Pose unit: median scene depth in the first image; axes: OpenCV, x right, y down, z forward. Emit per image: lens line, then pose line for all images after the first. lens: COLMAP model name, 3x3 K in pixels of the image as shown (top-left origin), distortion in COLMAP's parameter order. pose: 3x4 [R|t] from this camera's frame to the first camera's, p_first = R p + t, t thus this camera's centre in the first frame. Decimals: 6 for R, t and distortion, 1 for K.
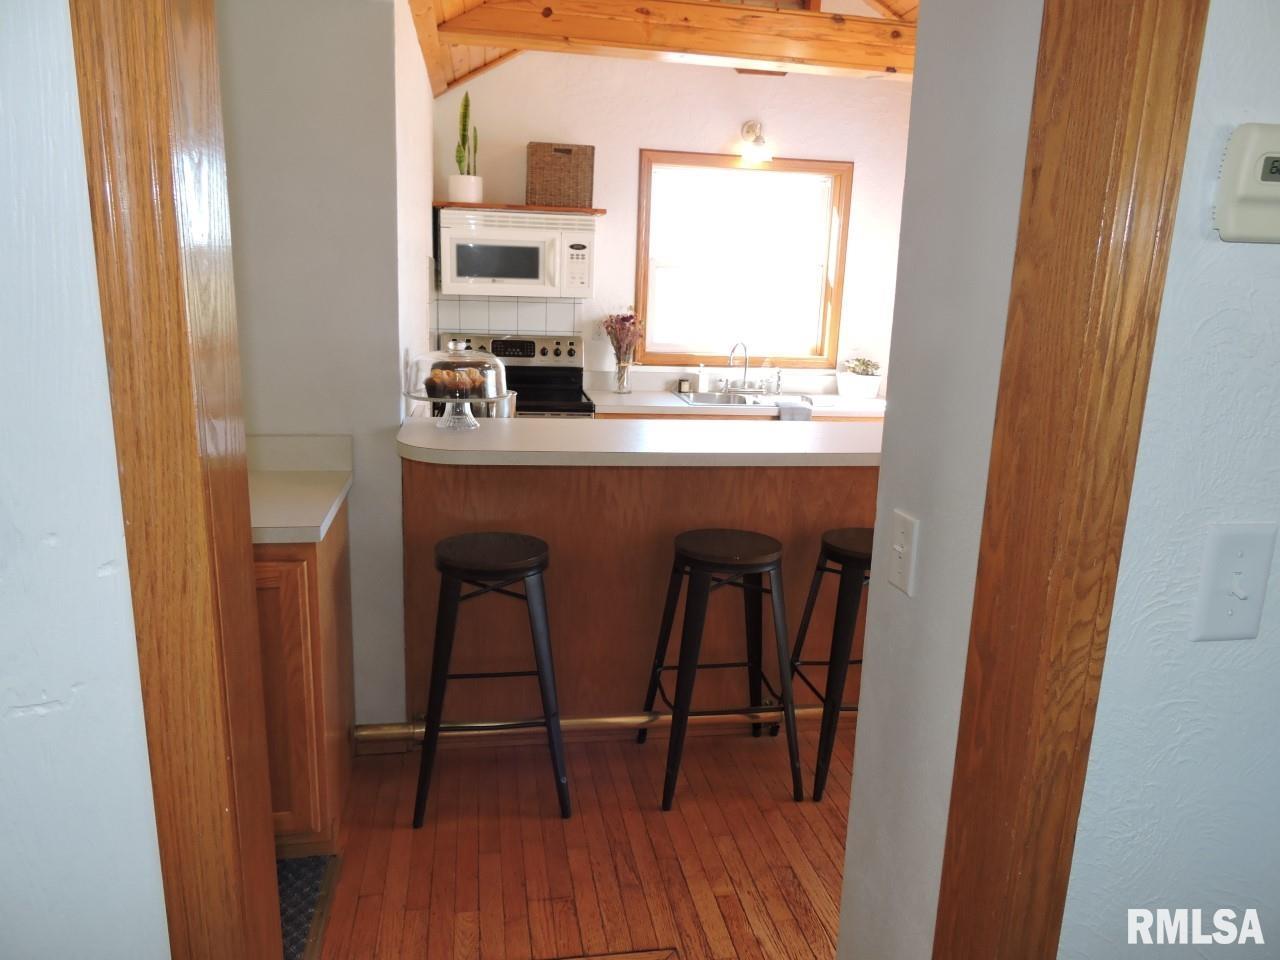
lens RADIAL K [[911.4, 0, 643.7], [0, 911.4, 478.5], [0, 0, 1]] dist [-0.009943, 0.008133]
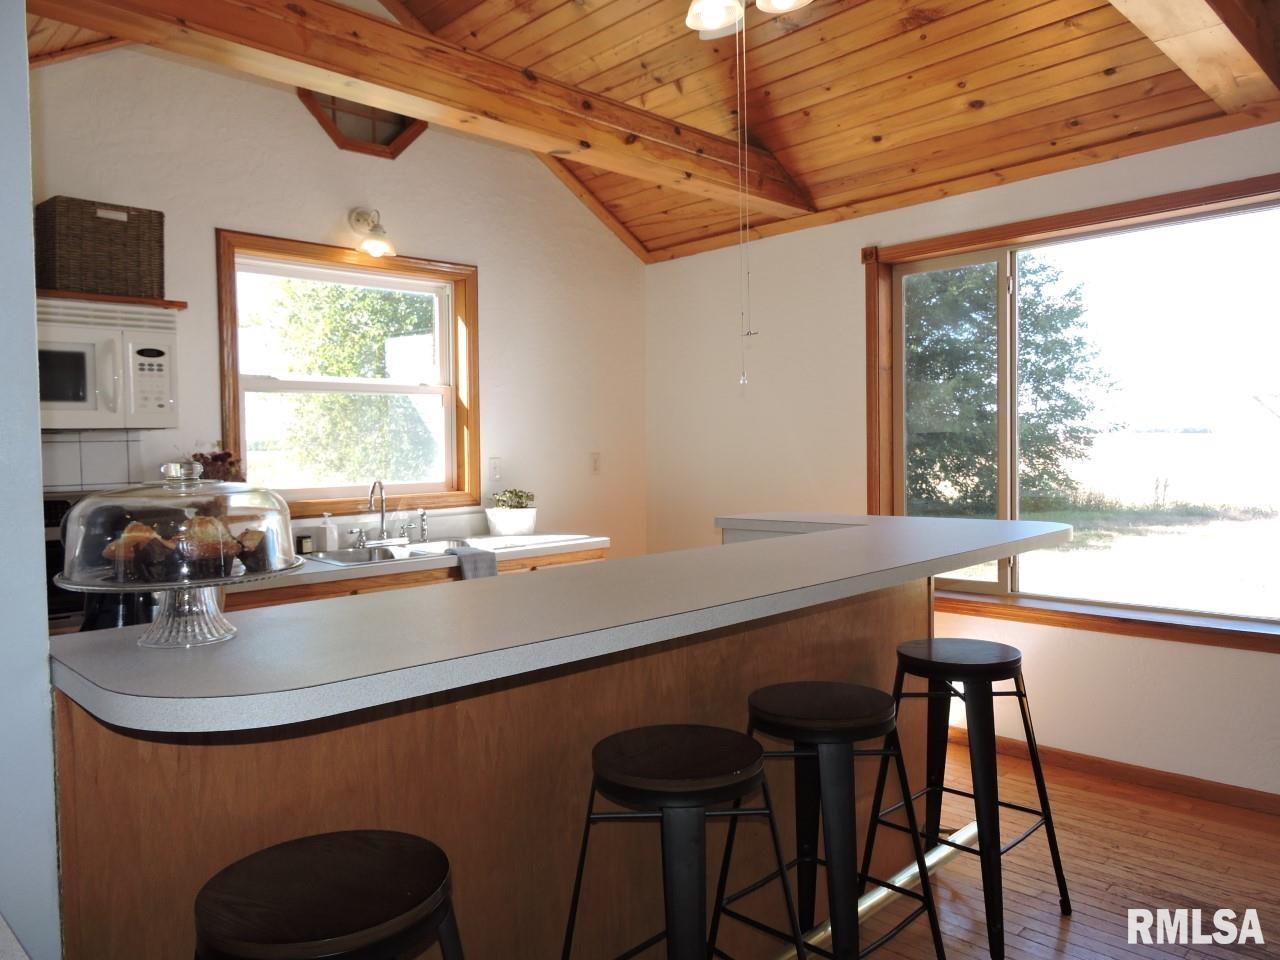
lens RADIAL K [[911.4, 0, 643.7], [0, 911.4, 478.5], [0, 0, 1]] dist [-0.009943, 0.008133]
pose [[0.819621, -0.072111, 0.568350, -0.161179], [0.166682, 0.979147, -0.116141, -0.026124], [-0.548123, 0.189925, 0.814549, 0.274707]]
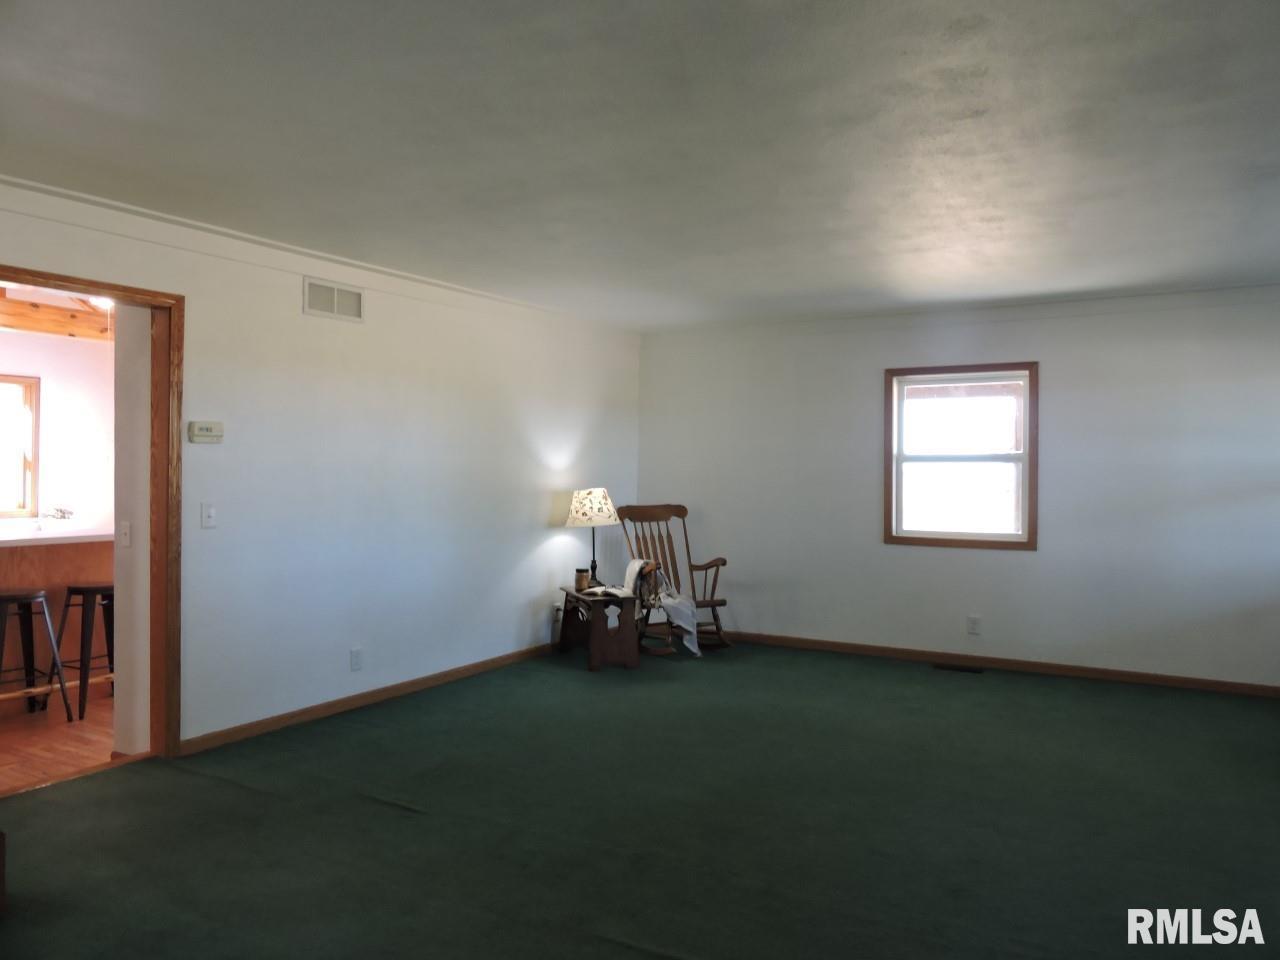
lens RADIAL K [[911.4, 0, 643.7], [0, 911.4, 478.5], [0, 0, 1]] dist [-0.009943, 0.008133]
pose [[0.657128, -0.033880, 0.753017, -0.268574], [0.174551, 0.978675, -0.108292, 0.160224], [-0.733290, 0.202602, 0.649029, -0.715642]]
